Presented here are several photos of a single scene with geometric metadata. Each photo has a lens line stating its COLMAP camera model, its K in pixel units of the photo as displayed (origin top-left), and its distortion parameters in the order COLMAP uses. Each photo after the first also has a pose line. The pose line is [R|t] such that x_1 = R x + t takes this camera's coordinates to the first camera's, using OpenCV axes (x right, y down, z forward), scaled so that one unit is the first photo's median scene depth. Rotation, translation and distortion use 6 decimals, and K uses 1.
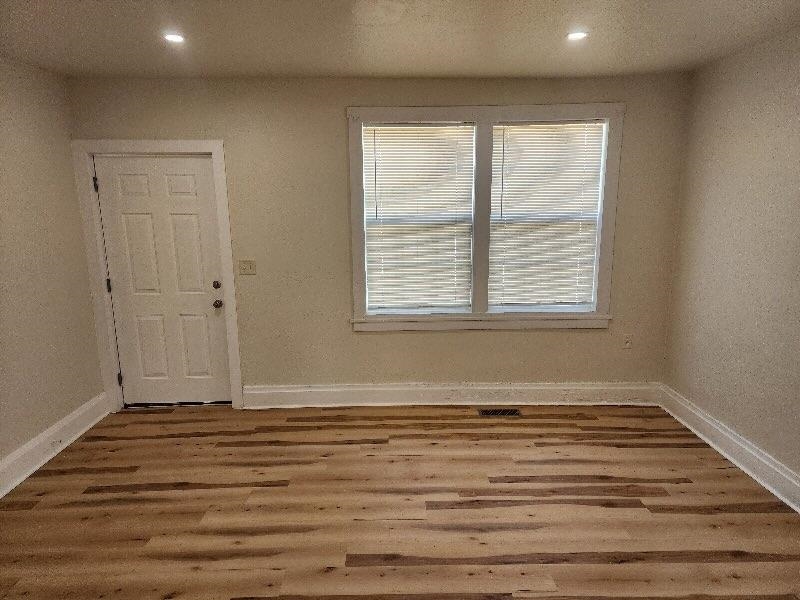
lens RADIAL K [[535.8, 0, 400.0], [0, 535.8, 300.0], [0, 0, 1]] dist [0.106711, -0.092557]
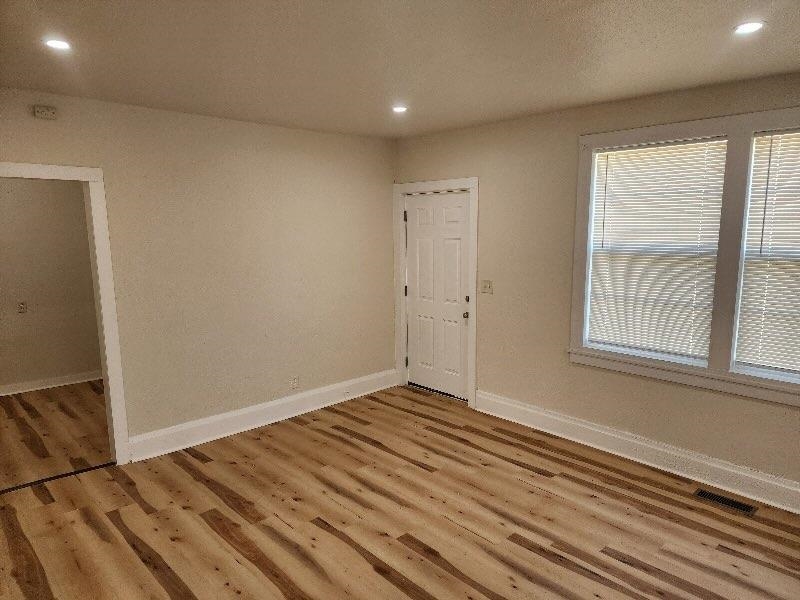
lens RADIAL K [[535.8, 0, 400.0], [0, 535.8, 300.0], [0, 0, 1]] dist [0.106711, -0.092557]
pose [[0.680964, 0.113992, -0.723390, 0.457283], [-0.143679, 0.989409, 0.020659, -0.031758], [0.718084, 0.089868, 0.690130, 0.097915]]
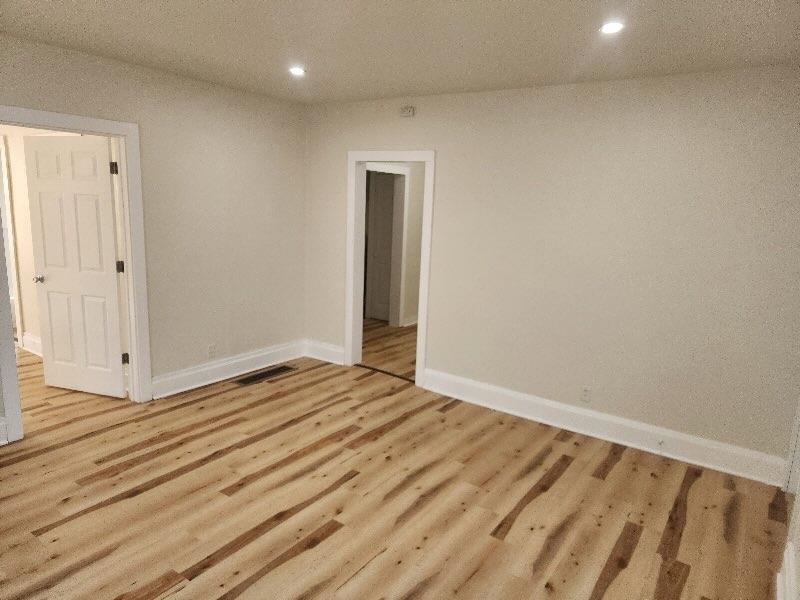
lens RADIAL K [[548.9, 0, 400.0], [0, 548.9, 300.0], [0, 0, 1]] dist [0.024930, 0.000551]
pose [[-0.566878, 0.140892, -0.811664, 0.452628], [-0.198608, 0.932831, 0.300635, -0.206044], [0.799503, 0.331626, -0.500819, 1.009294]]
